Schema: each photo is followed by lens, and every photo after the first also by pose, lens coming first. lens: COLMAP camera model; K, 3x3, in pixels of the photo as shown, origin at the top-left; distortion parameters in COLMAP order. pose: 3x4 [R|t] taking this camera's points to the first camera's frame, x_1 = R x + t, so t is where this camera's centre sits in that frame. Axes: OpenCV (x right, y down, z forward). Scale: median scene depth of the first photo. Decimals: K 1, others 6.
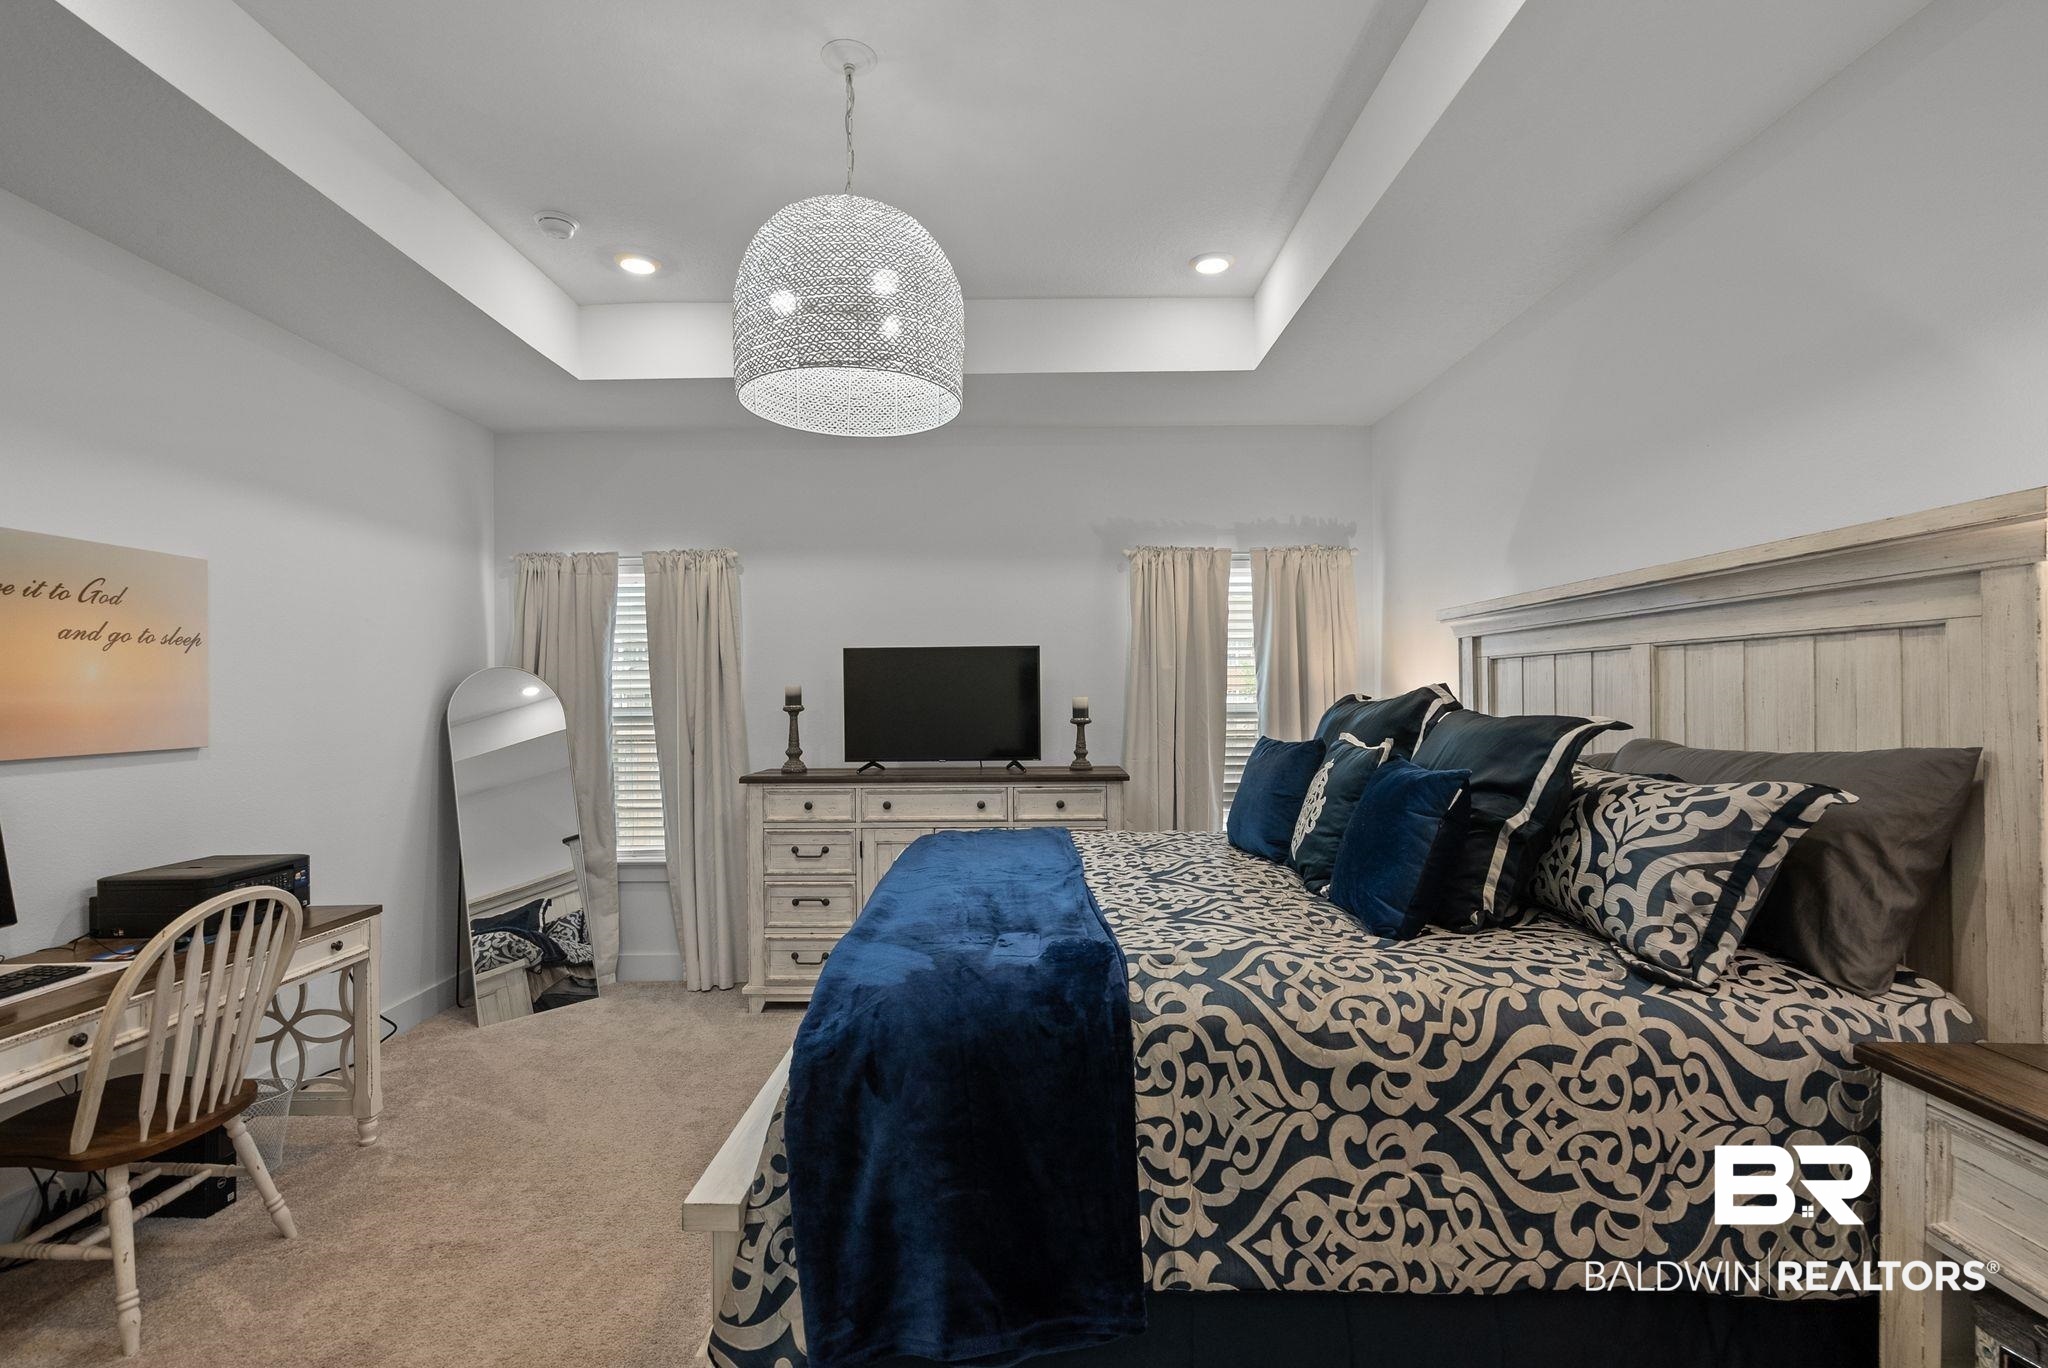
lens RADIAL K [[940.0, 0, 1024.0], [0, 940.0, 692.0], [0, 0, 1]] dist [-0.011200, 0.004719]
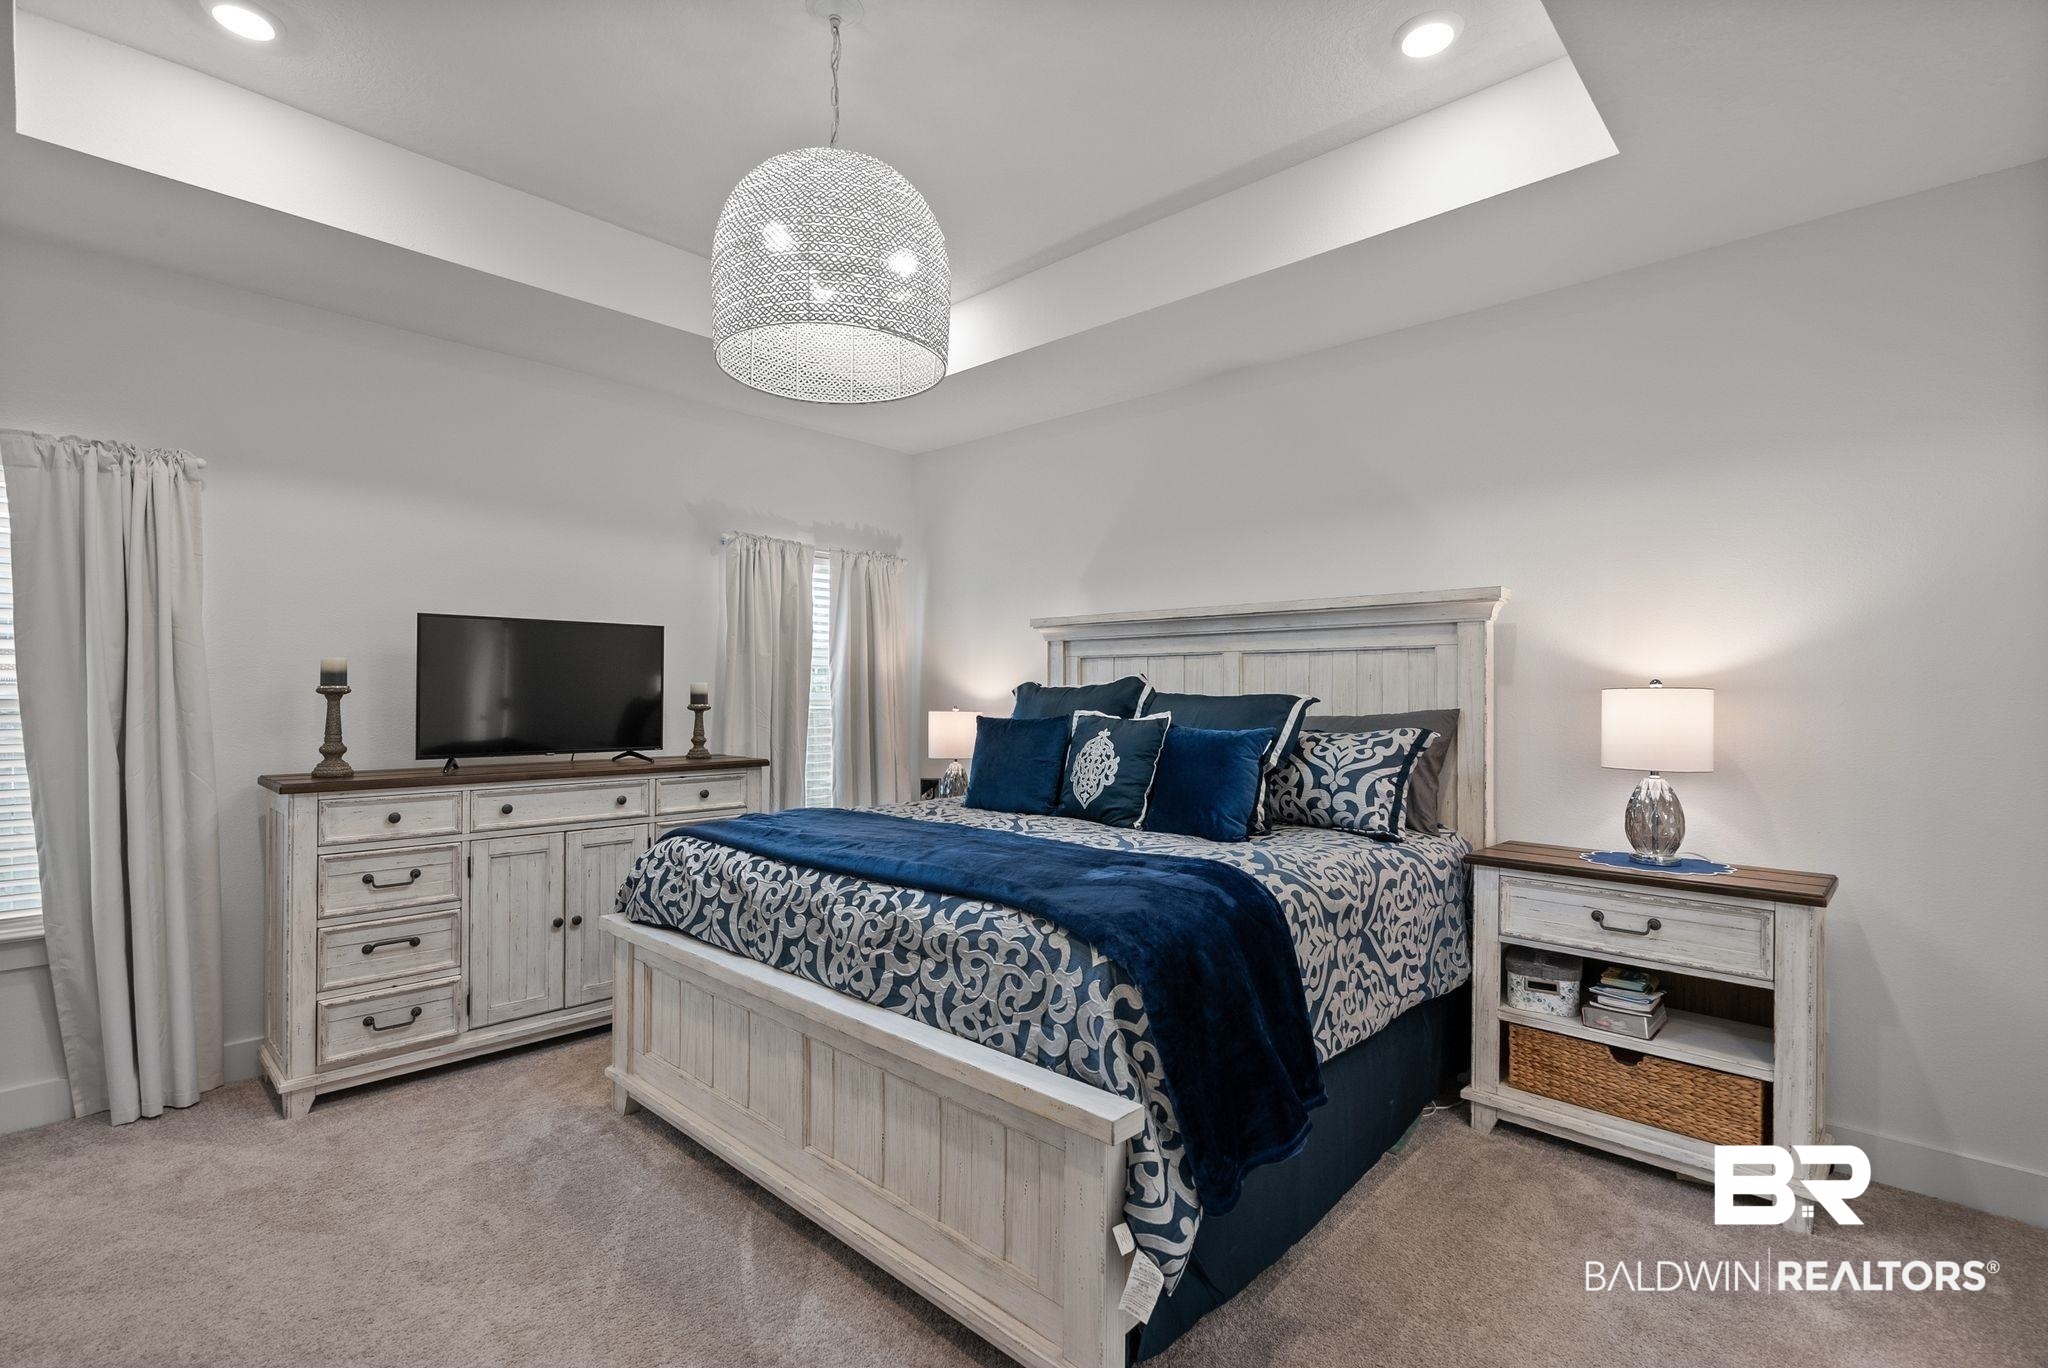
lens RADIAL K [[940.0, 0, 1017.3], [0, 940.0, 689.8], [0, 0, 1]] dist [-0.011200, 0.004719]
pose [[0.681665, 0.014381, 0.731523, -1.065558], [-0.012419, 0.999890, -0.008084, 0.043022], [-0.731559, -0.003574, 0.681769, 0.285792]]
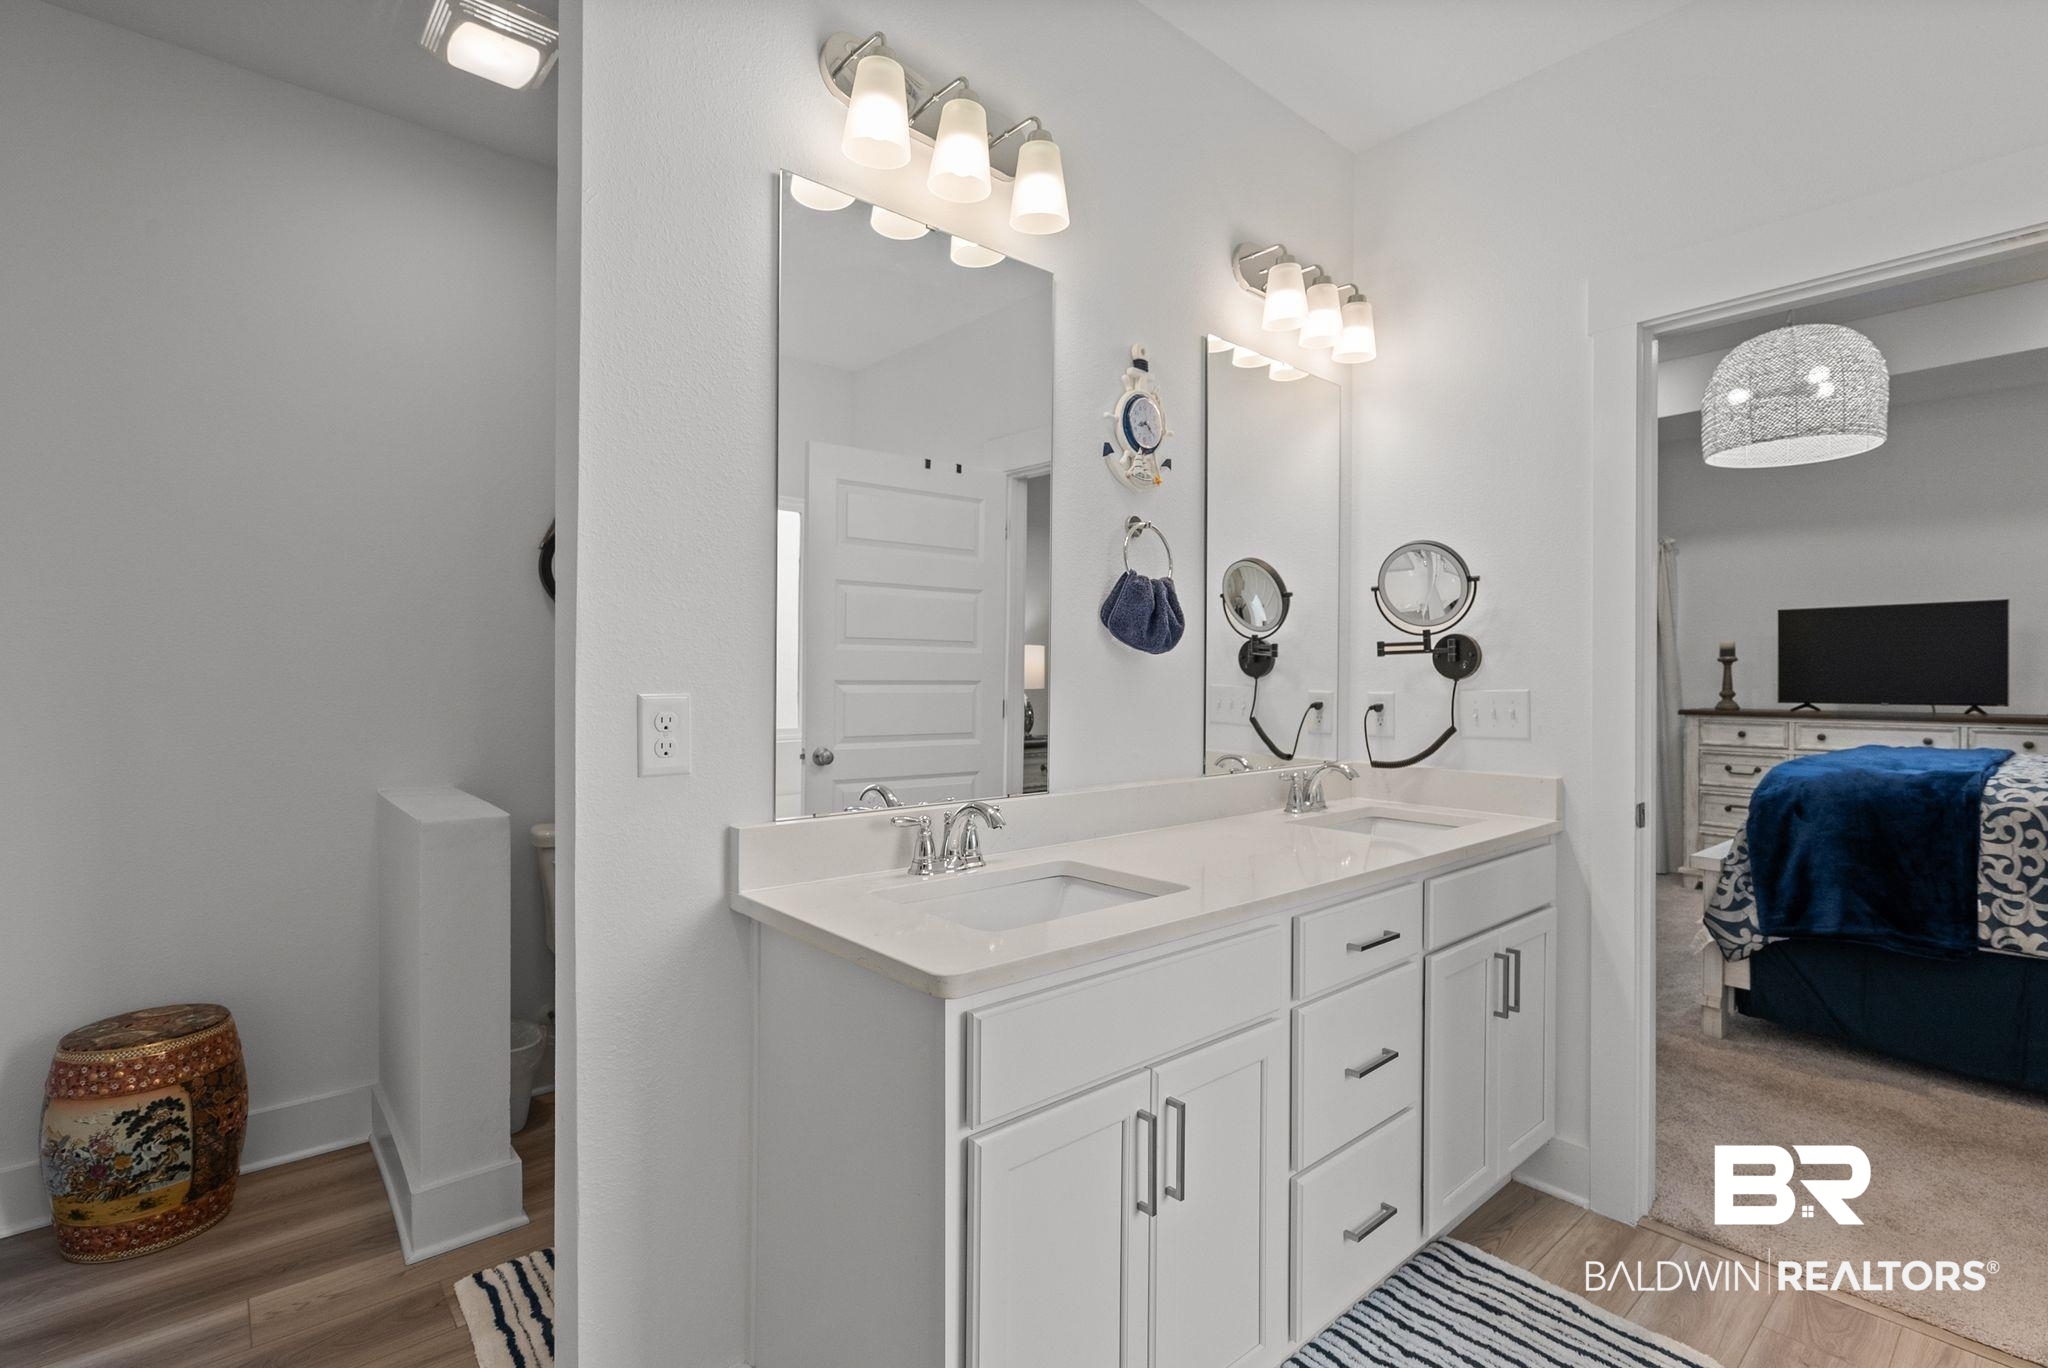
lens RADIAL K [[940.0, 0, 1015.8], [0, 940.0, 682.3], [0, 0, 1]] dist [-0.011200, 0.004719]
pose [[0.646999, 0.014388, -0.762355, 0.245121], [-0.003849, 0.999871, 0.015604, 0.083723], [0.762481, -0.007162, 0.646971, -1.402757]]
